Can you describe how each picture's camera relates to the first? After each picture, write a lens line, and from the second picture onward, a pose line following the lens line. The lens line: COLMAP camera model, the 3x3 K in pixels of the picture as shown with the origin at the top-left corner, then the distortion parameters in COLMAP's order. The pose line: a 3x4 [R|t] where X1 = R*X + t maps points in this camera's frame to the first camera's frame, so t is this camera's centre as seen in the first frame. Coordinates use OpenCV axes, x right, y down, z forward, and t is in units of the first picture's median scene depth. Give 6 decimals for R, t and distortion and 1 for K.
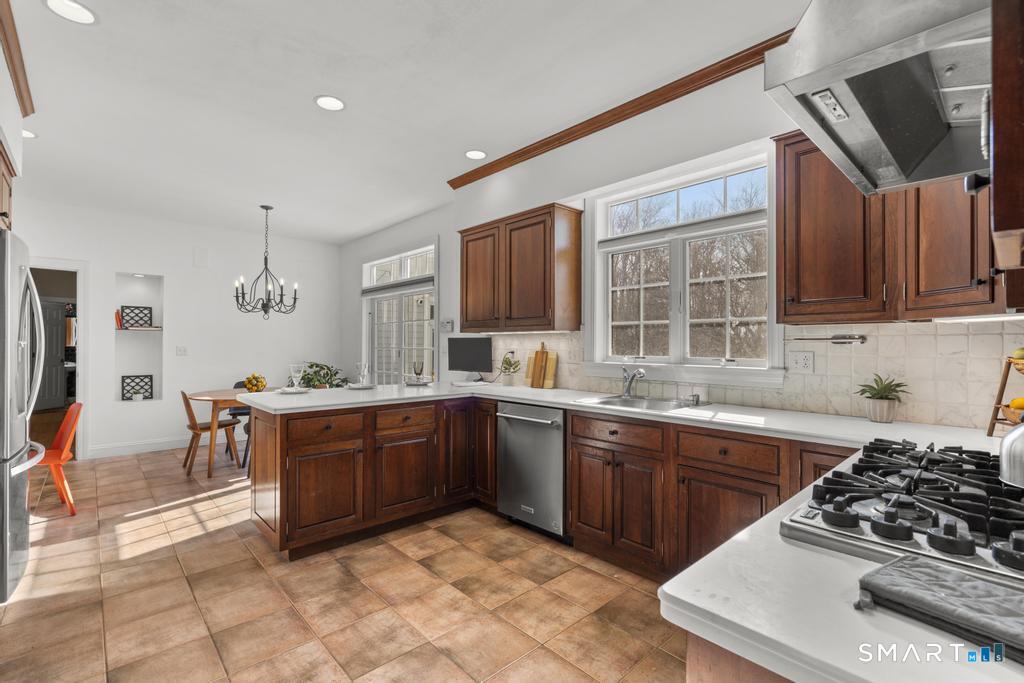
lens RADIAL K [[461.9, 0, 511.1], [0, 461.9, 341.2], [0, 0, 1]] dist [-0.002464, 0.001813]
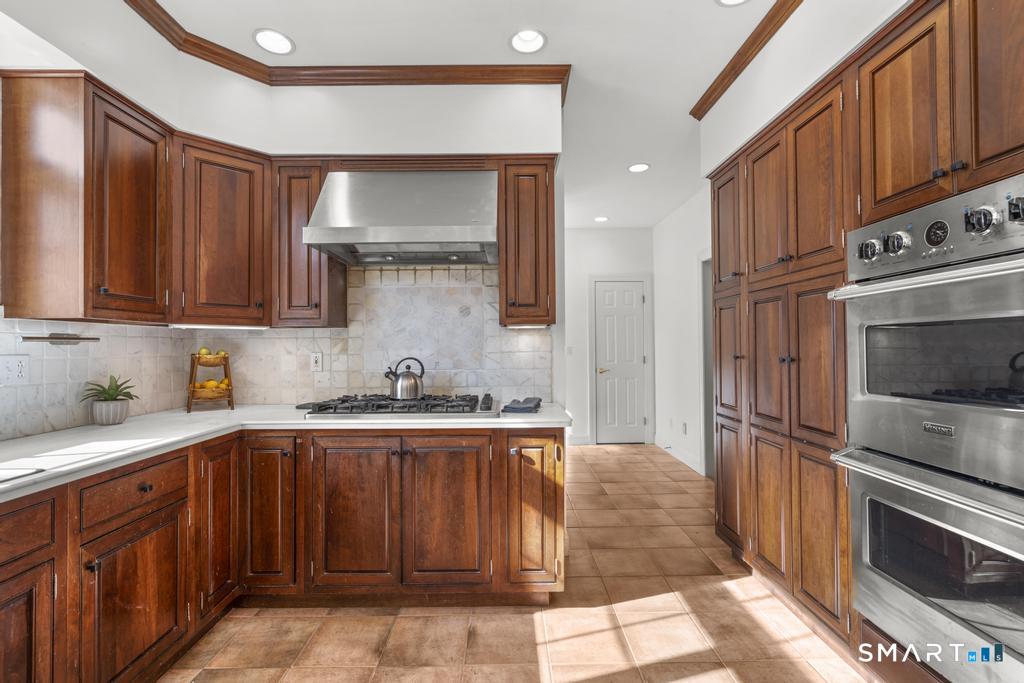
lens RADIAL K [[461.9, 0, 511.3], [0, 461.9, 340.5], [0, 0, 1]] dist [-0.002464, 0.001813]
pose [[-0.743881, 0.008364, 0.668259, -0.344795], [-0.002940, 0.999871, -0.015786, 0.007101], [-0.668305, -0.013707, -0.743761, 0.823648]]
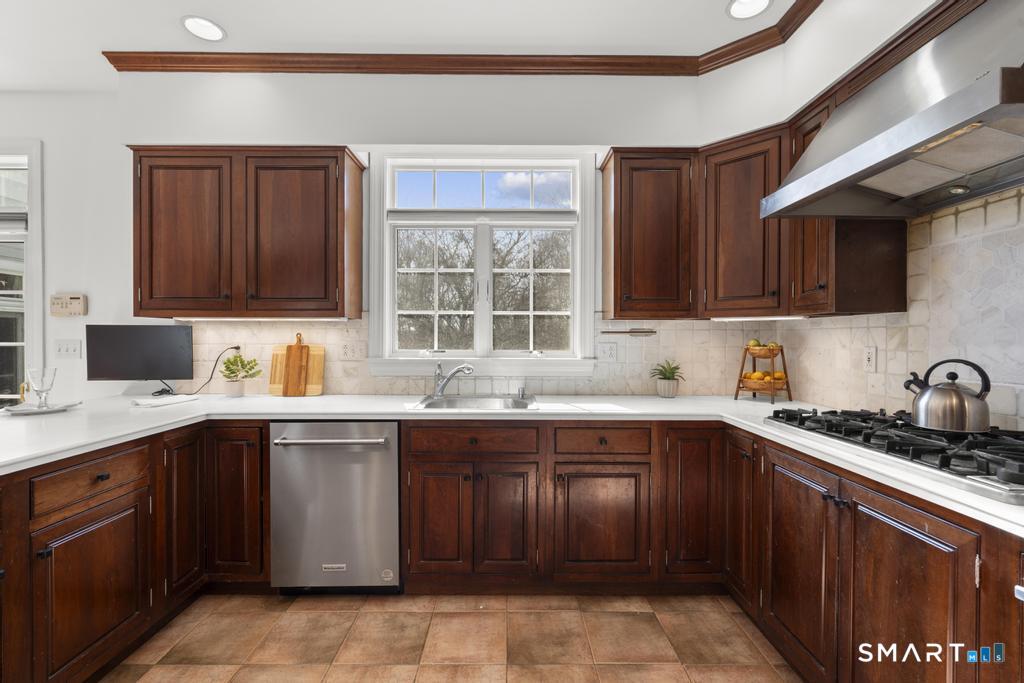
lens RADIAL K [[461.9, 0, 506.7], [0, 461.9, 340.4], [0, 0, 1]] dist [-0.002464, 0.001813]
pose [[0.674807, -0.005801, 0.737971, -0.312269], [-0.005810, 0.999896, 0.013173, 0.002057], [-0.737971, -0.013177, 0.674704, 0.332027]]
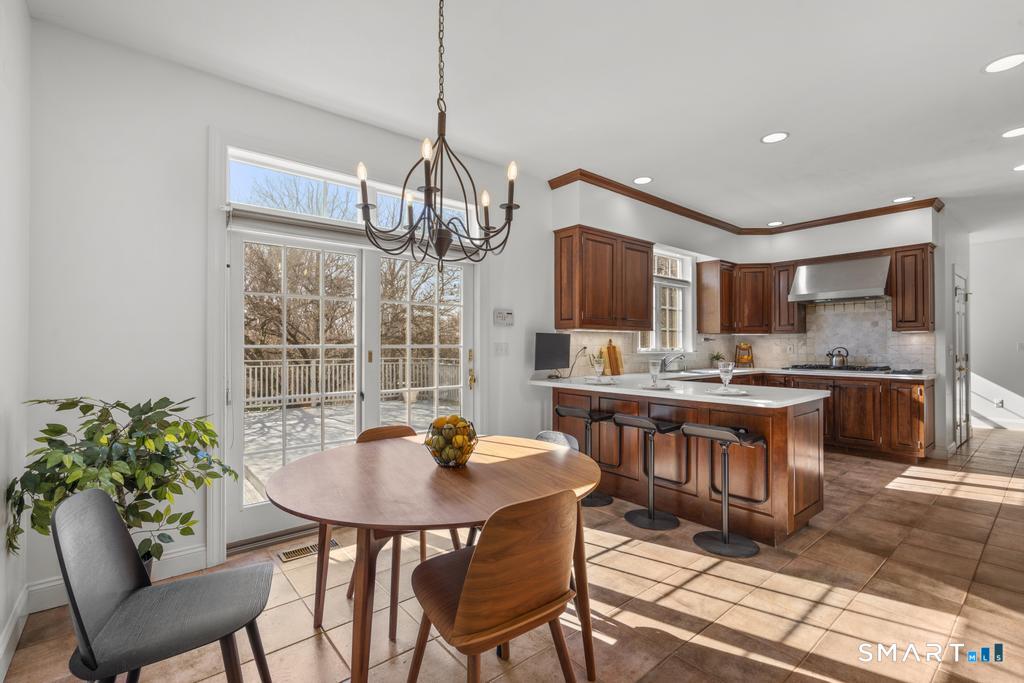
lens RADIAL K [[461.9, 0, 505.1], [0, 461.9, 341.5], [0, 0, 1]] dist [-0.002464, 0.001813]
pose [[0.053900, 0.002832, 0.998542, -1.529115], [-0.007161, 0.999971, -0.002449, 0.016931], [-0.998521, -0.007019, 0.053919, 1.537956]]
